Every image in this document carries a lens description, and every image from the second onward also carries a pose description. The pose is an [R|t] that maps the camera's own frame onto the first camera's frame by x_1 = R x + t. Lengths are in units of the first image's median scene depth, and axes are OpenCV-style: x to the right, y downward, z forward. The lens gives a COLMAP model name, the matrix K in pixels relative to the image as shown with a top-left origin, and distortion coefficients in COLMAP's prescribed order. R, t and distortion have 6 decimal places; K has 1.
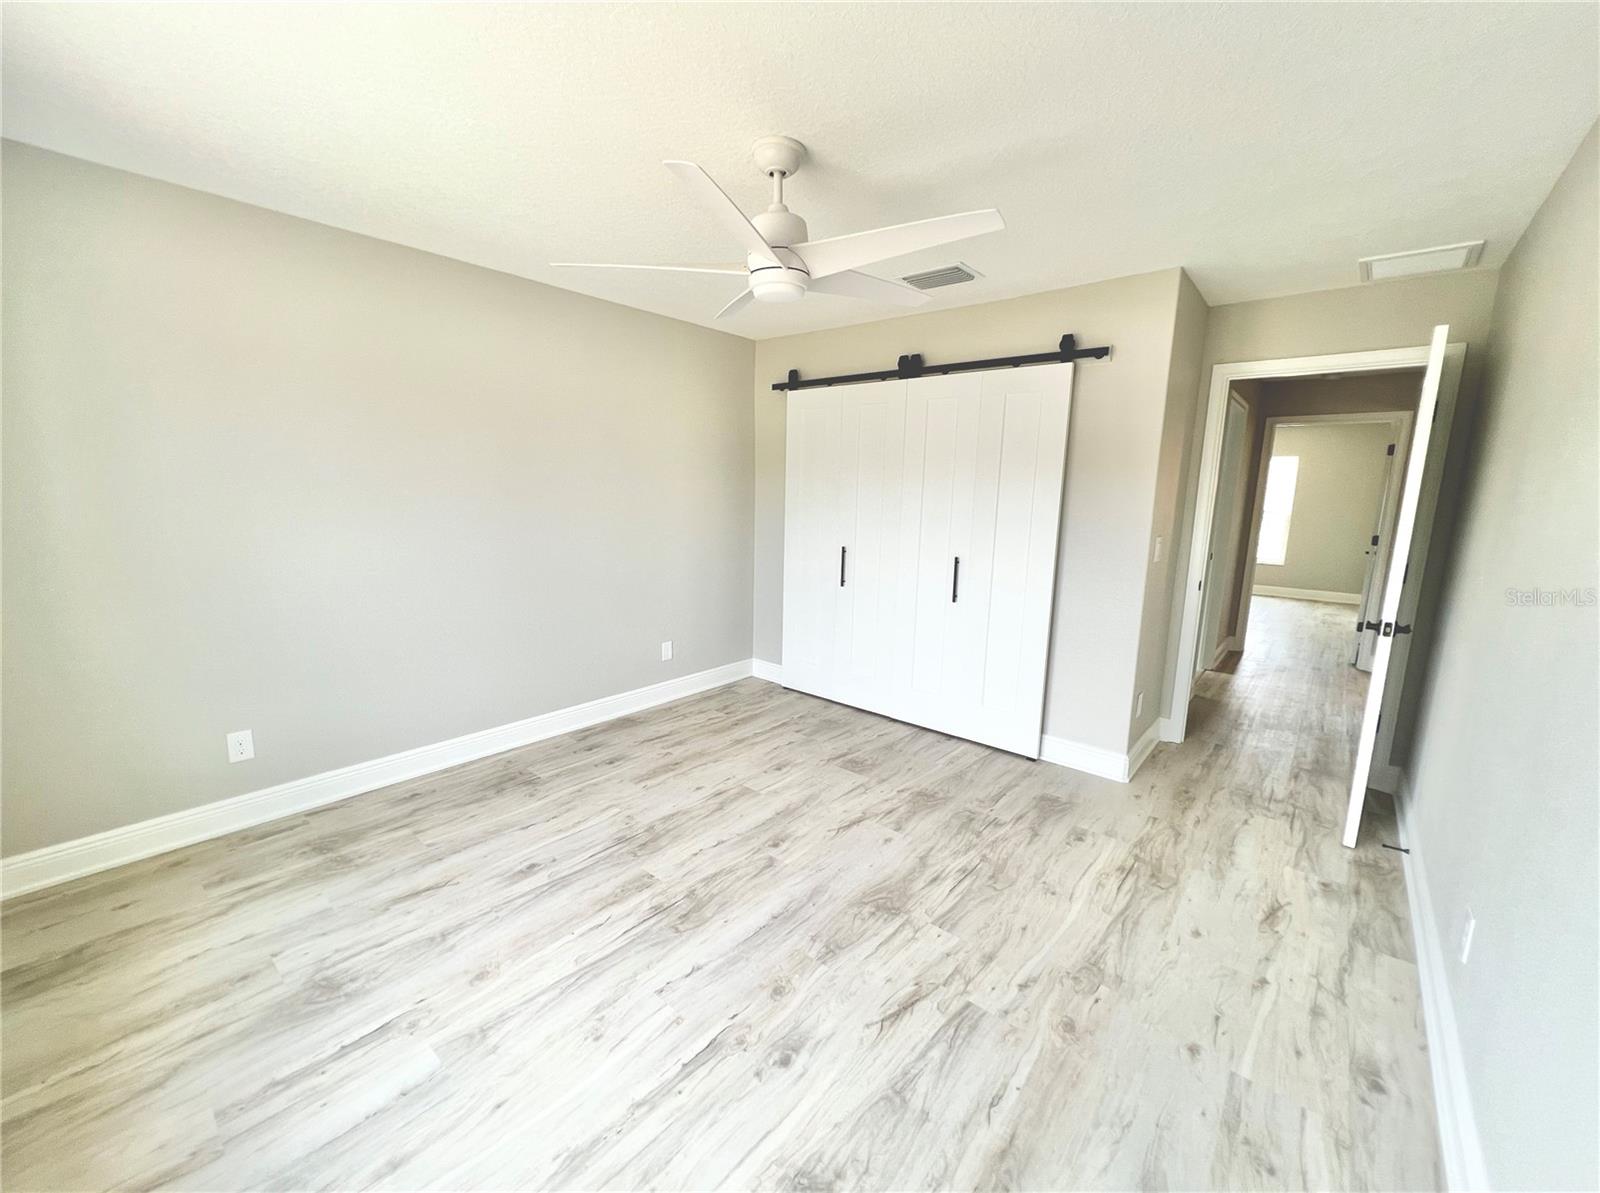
lens RADIAL K [[643.2, 0, 797.0], [0, 643.2, 596.6], [0, 0, 1]] dist [-0.000470, 0.000617]
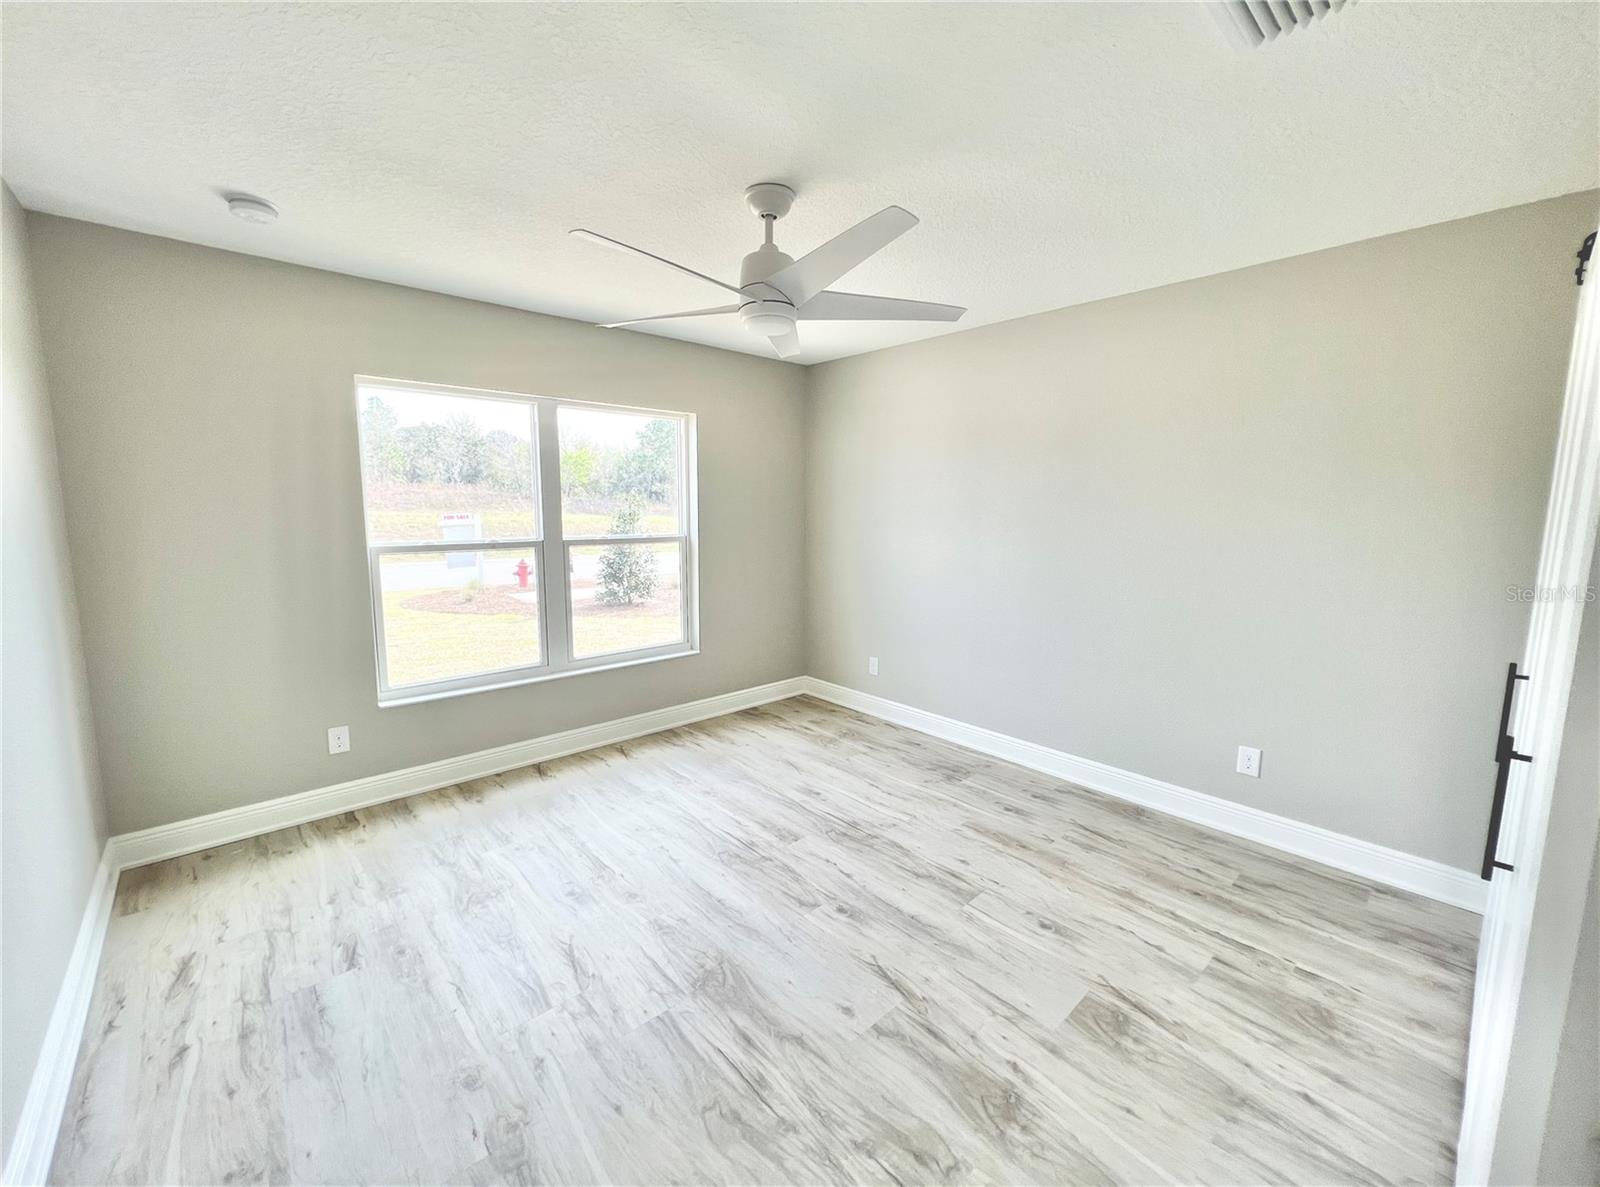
lens RADIAL K [[643.2, 0, 797.0], [0, 643.2, 593.6], [0, 0, 1]] dist [-0.000470, 0.000617]
pose [[-0.138323, 0.114169, -0.983785, 0.790283], [-0.176199, 0.974650, 0.137883, -0.148125], [0.974587, 0.192414, -0.114700, 0.952176]]
